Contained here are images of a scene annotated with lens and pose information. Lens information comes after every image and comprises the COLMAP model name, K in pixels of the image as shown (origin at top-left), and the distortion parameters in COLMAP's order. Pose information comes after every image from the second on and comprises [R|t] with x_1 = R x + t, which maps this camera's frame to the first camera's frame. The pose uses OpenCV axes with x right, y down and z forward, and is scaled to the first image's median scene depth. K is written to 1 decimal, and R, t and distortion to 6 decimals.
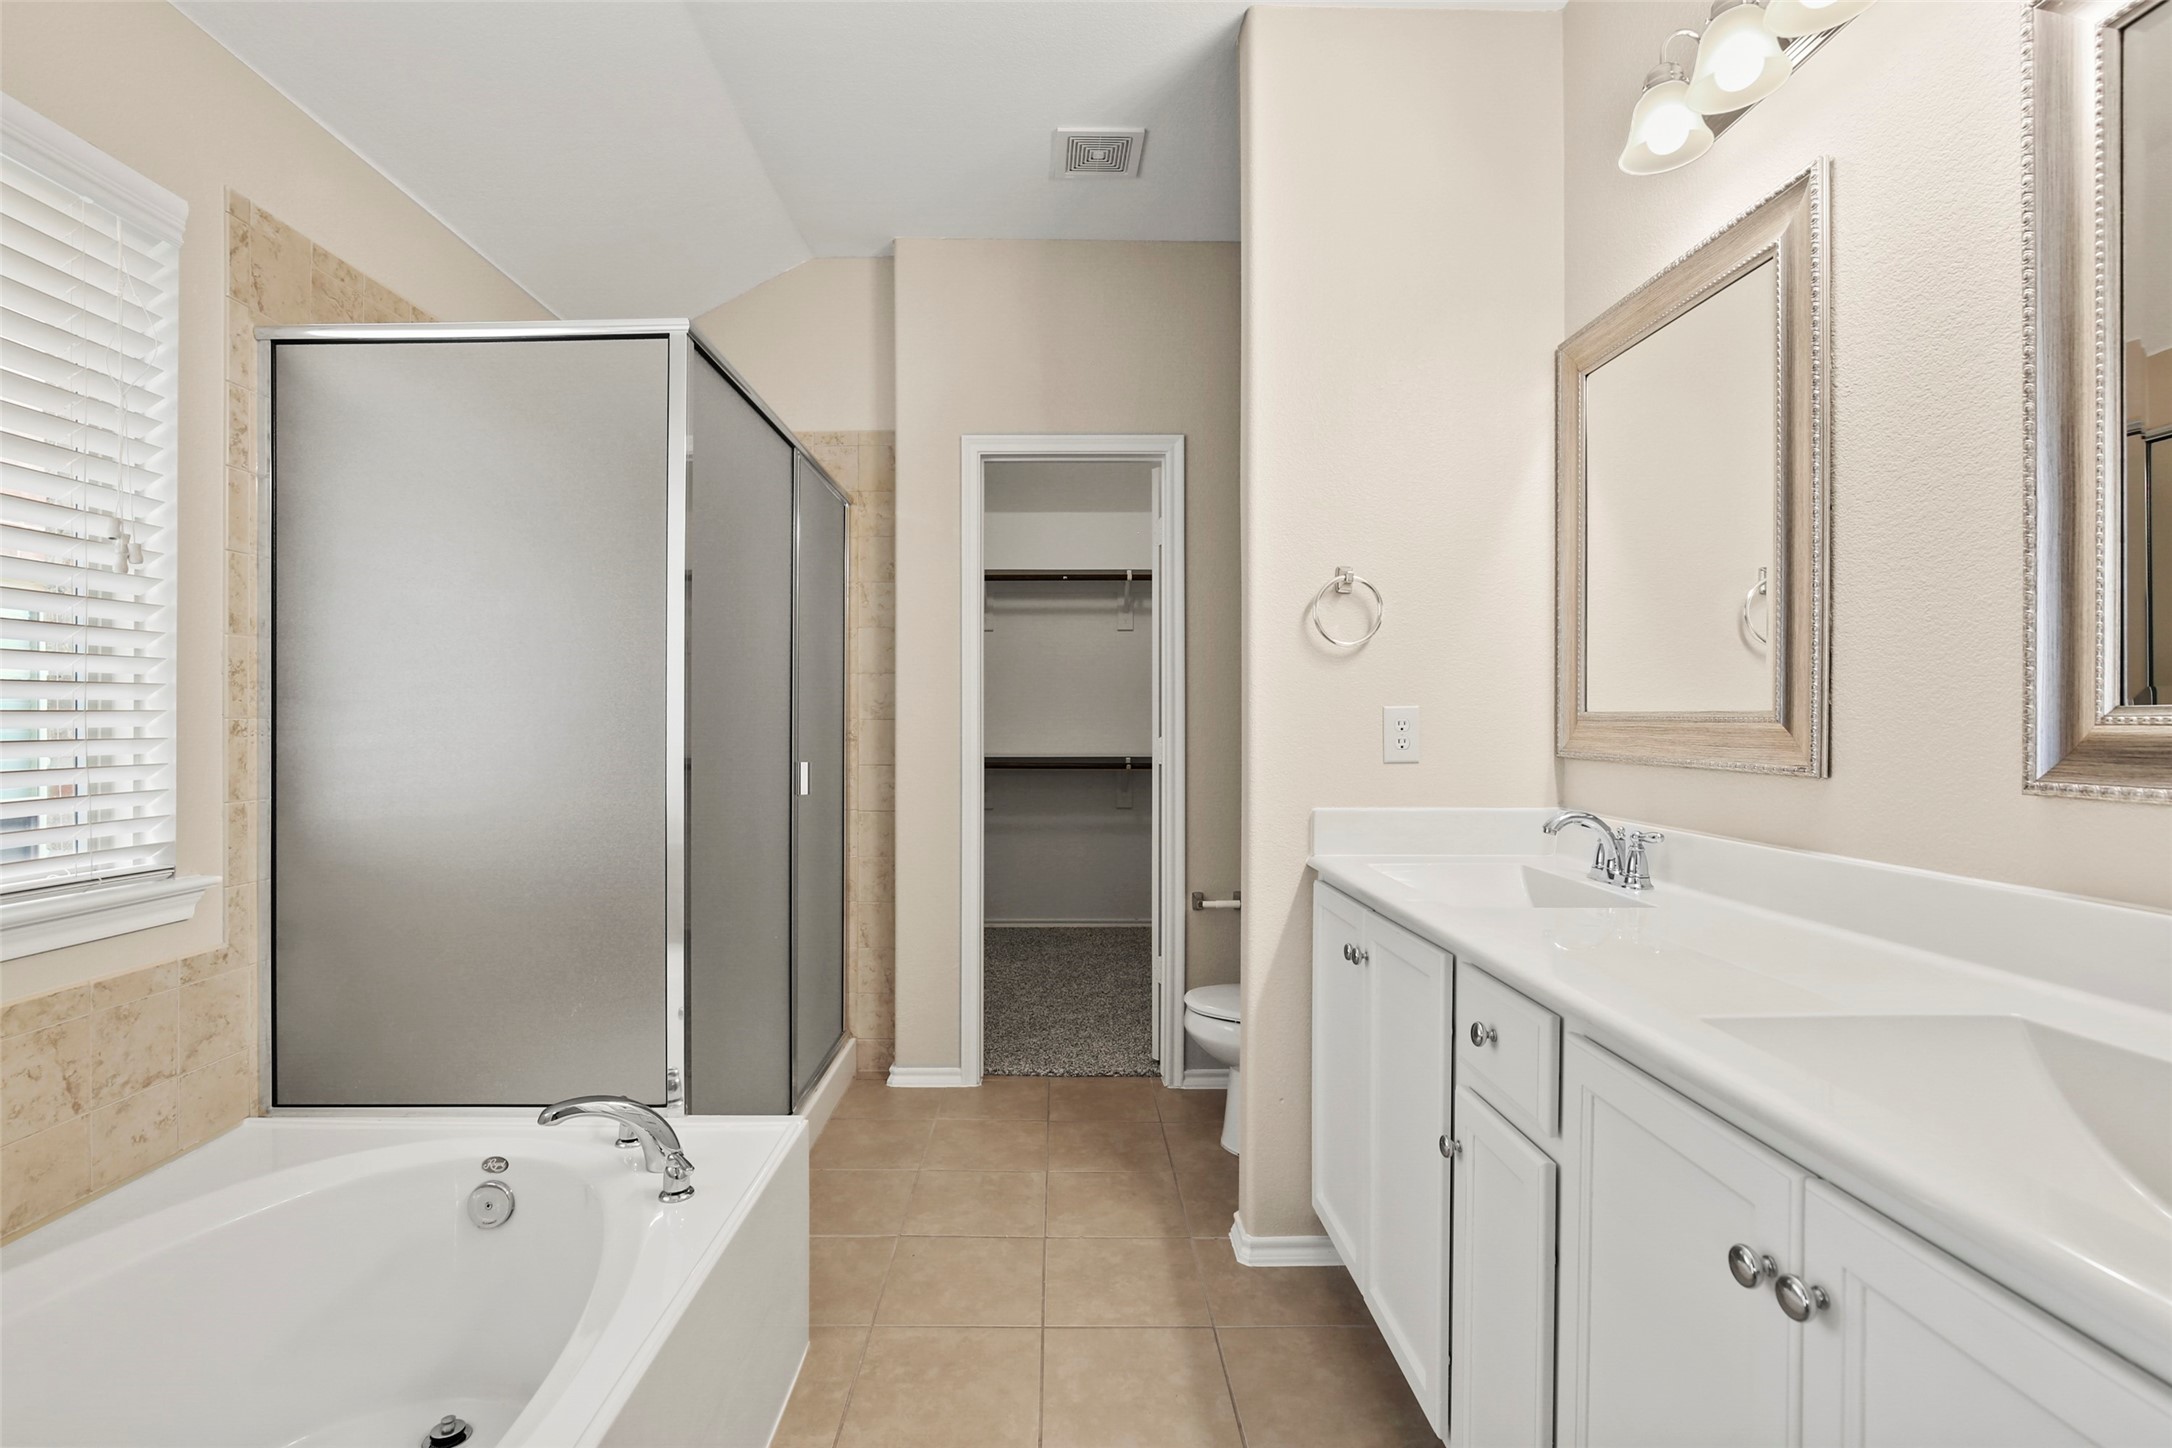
lens RADIAL K [[1002.0, 0, 1074.4], [0, 1002.0, 719.7], [0, 0, 1]] dist [-0.013370, 0.005103]
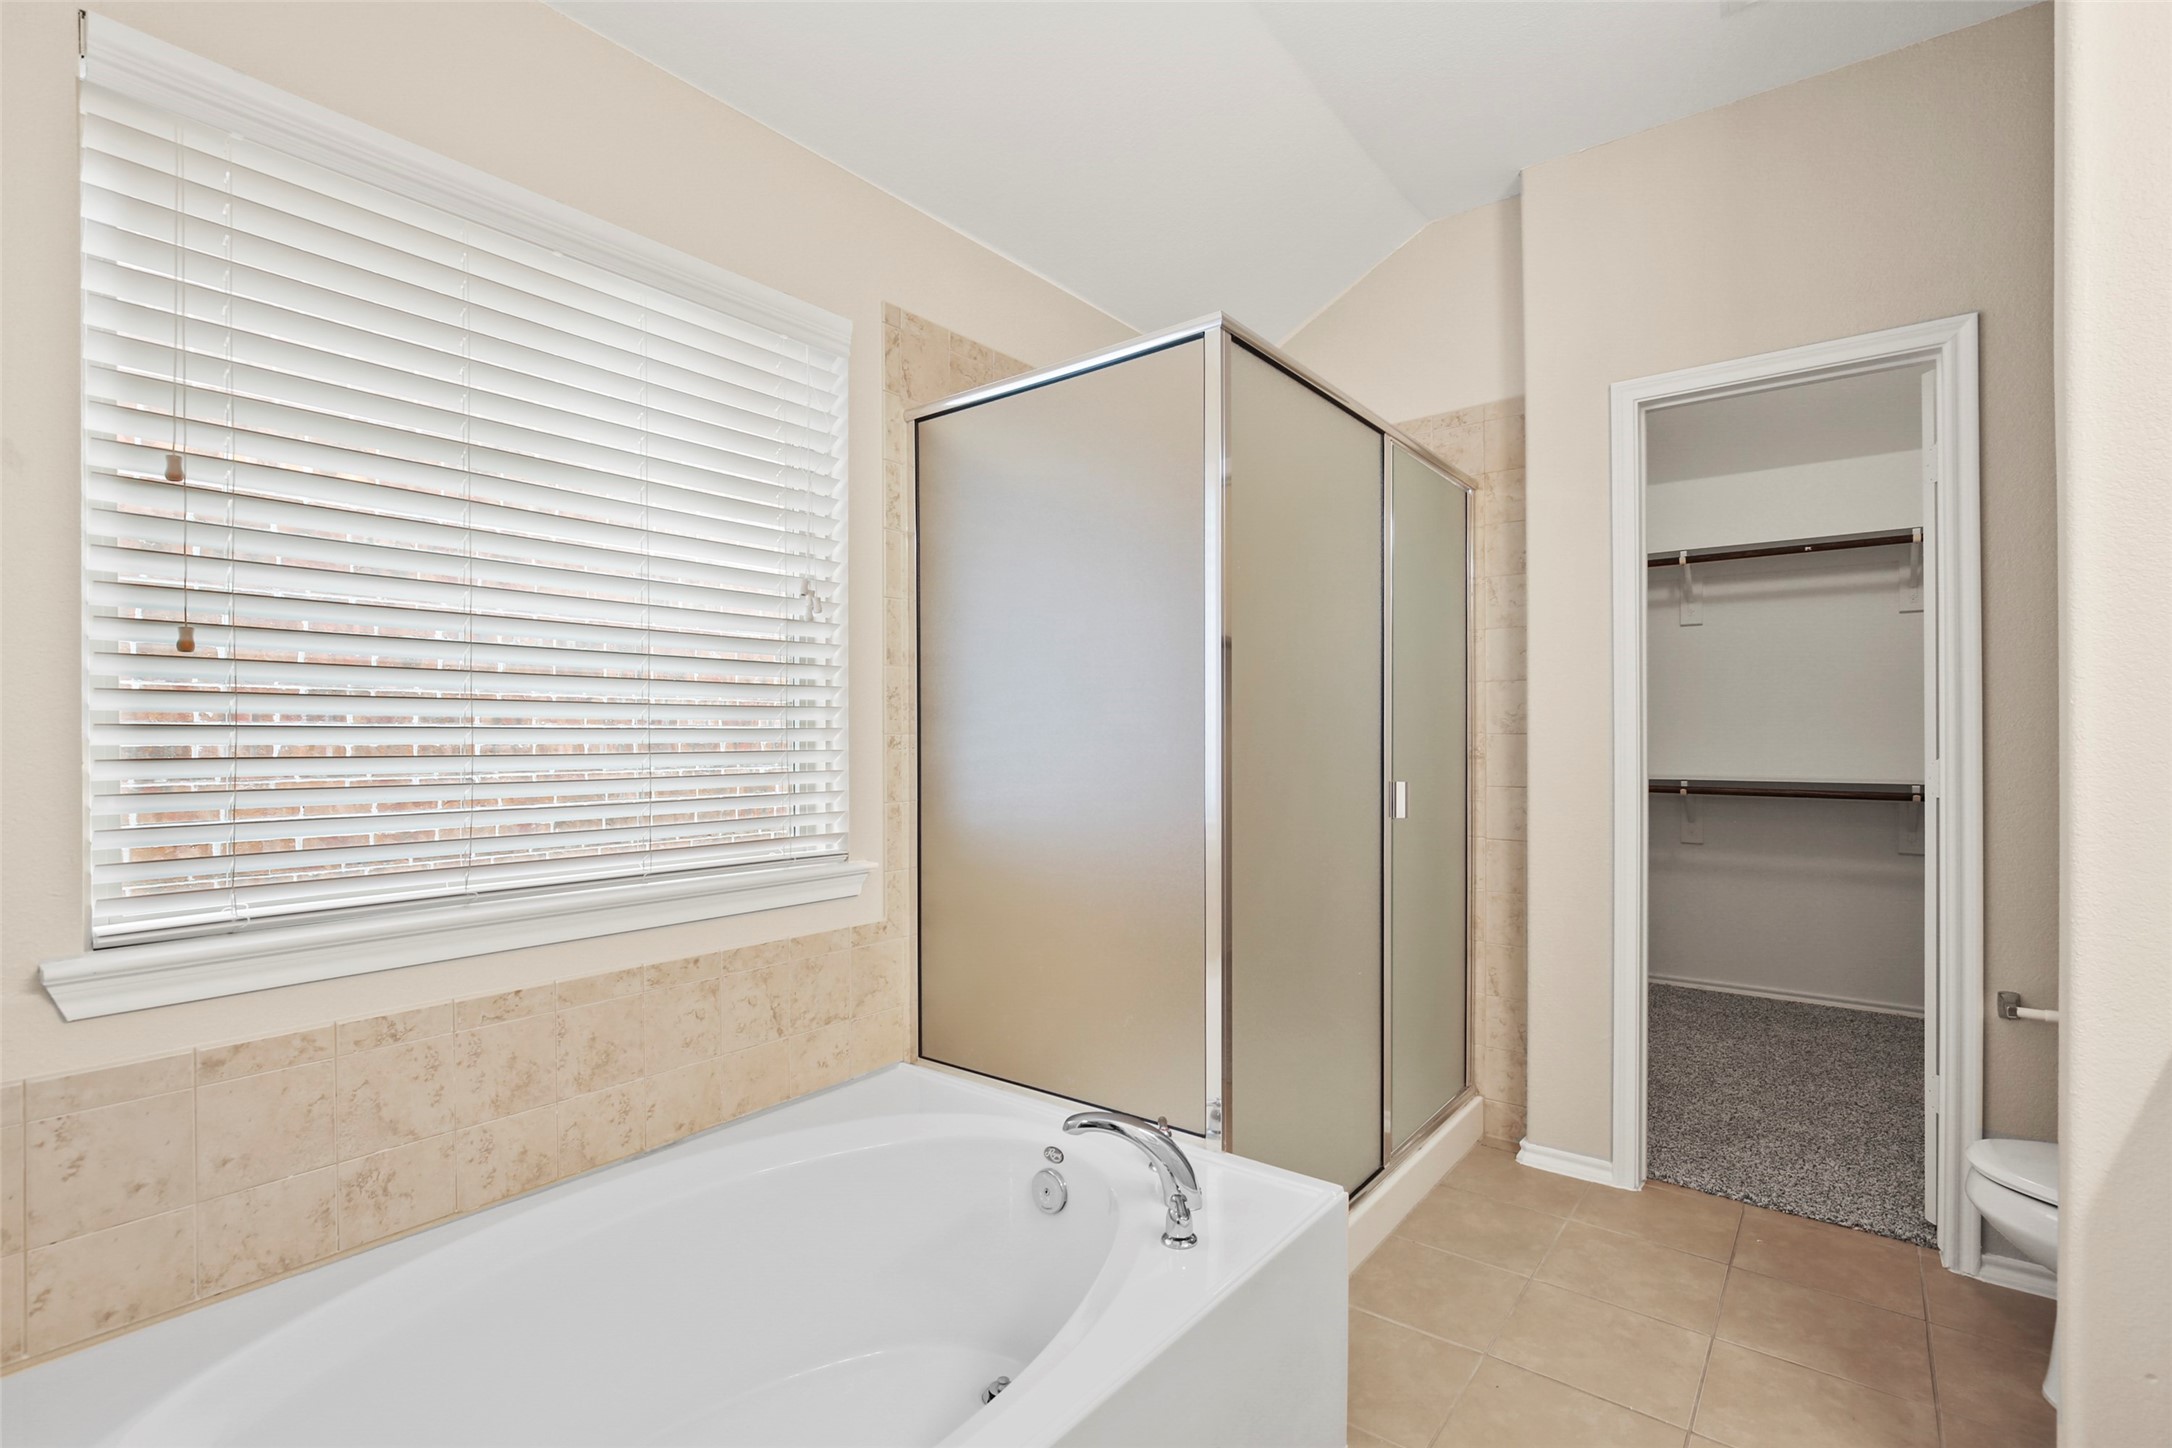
lens RADIAL K [[1002.0, 0, 1072.2], [0, 1002.0, 733.6], [0, 0, 1]] dist [-0.013370, 0.005103]
pose [[0.779427, -0.001888, -0.626491, 0.065024], [0.001663, 0.999998, -0.000945, -0.000426], [0.626491, -0.000306, 0.779428, 0.116167]]
